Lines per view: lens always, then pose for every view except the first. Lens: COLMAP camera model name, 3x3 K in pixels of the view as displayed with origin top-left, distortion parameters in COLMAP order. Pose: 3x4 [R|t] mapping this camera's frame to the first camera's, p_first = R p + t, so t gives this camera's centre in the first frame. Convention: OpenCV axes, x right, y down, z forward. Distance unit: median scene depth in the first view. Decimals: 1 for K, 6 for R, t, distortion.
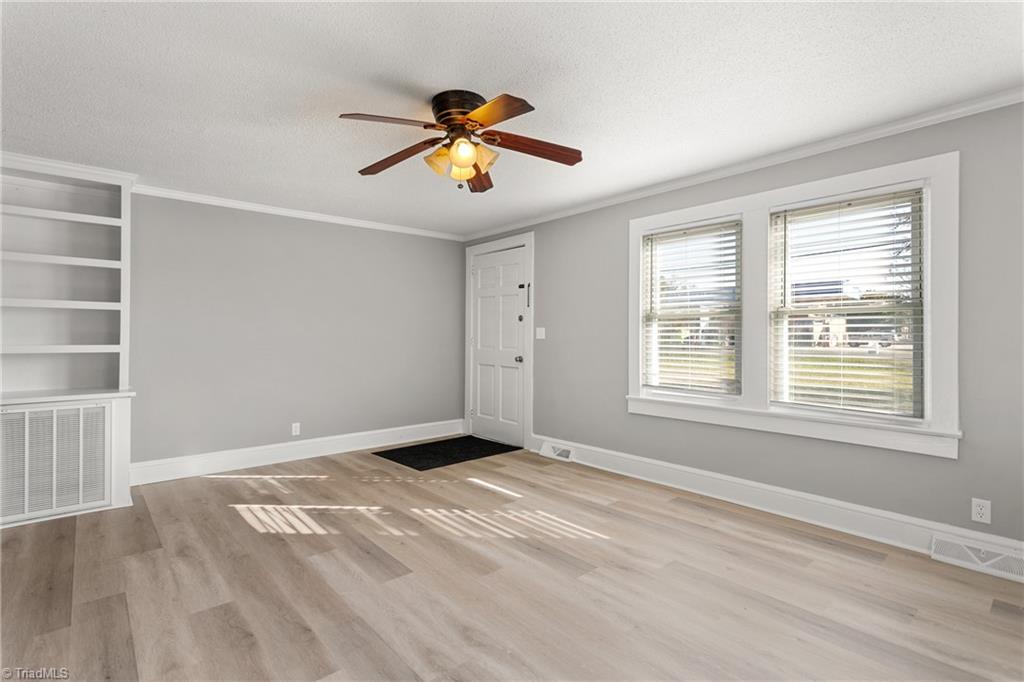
lens RADIAL K [[495.9, 0, 521.7], [0, 495.9, 340.2], [0, 0, 1]] dist [-0.011147, 0.005668]
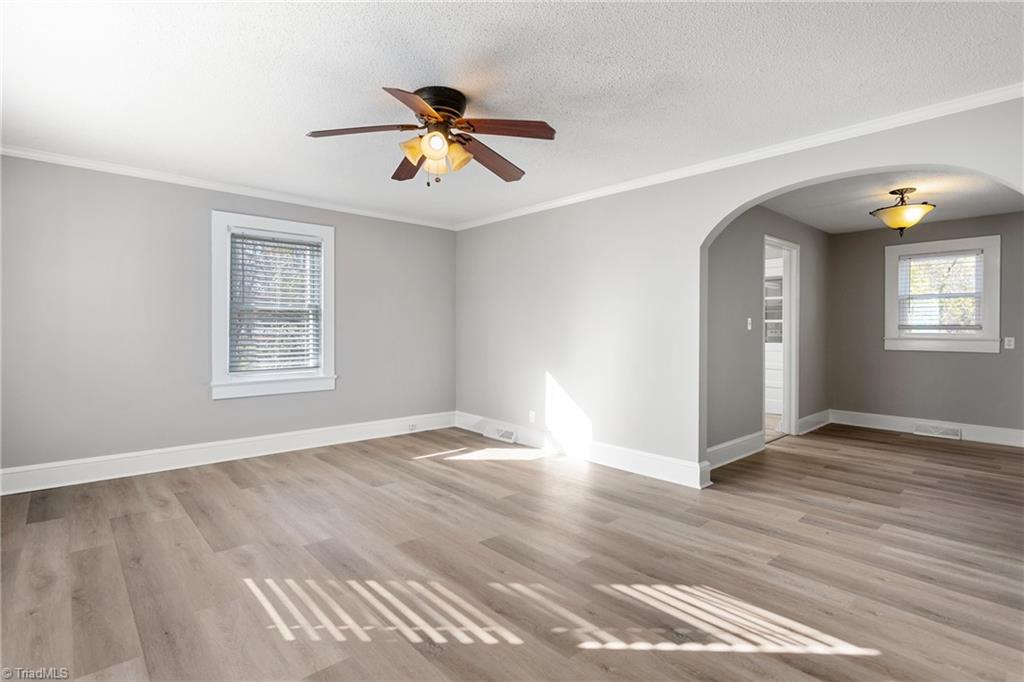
lens RADIAL K [[495.9, 0, 503.2], [0, 495.9, 337.7], [0, 0, 1]] dist [-0.011147, 0.005668]
pose [[-0.999885, -0.011874, 0.009385, -0.216150], [-0.011645, 0.999641, 0.024120, -0.006173], [-0.009668, 0.024008, -0.999665, 1.624739]]
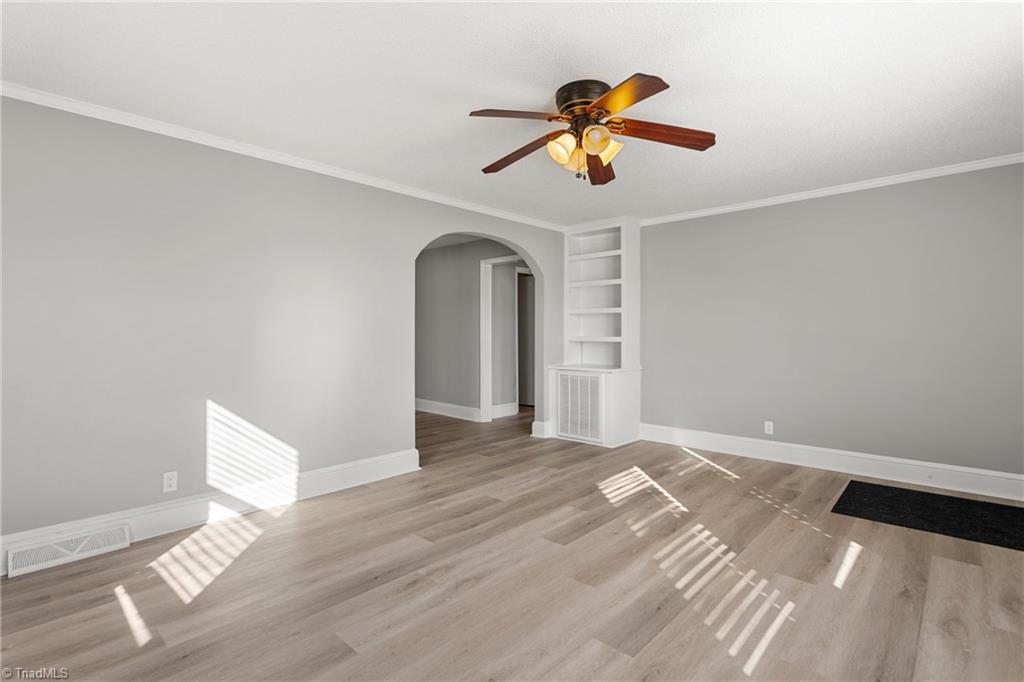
lens RADIAL K [[495.9, 0, 503.5], [0, 495.9, 336.4], [0, 0, 1]] dist [-0.011147, 0.005668]
pose [[0.076985, 0.010119, -0.996981, 0.673920], [-0.007236, 0.999928, 0.009590, -0.004189], [0.997006, 0.006476, 0.077053, 0.608804]]
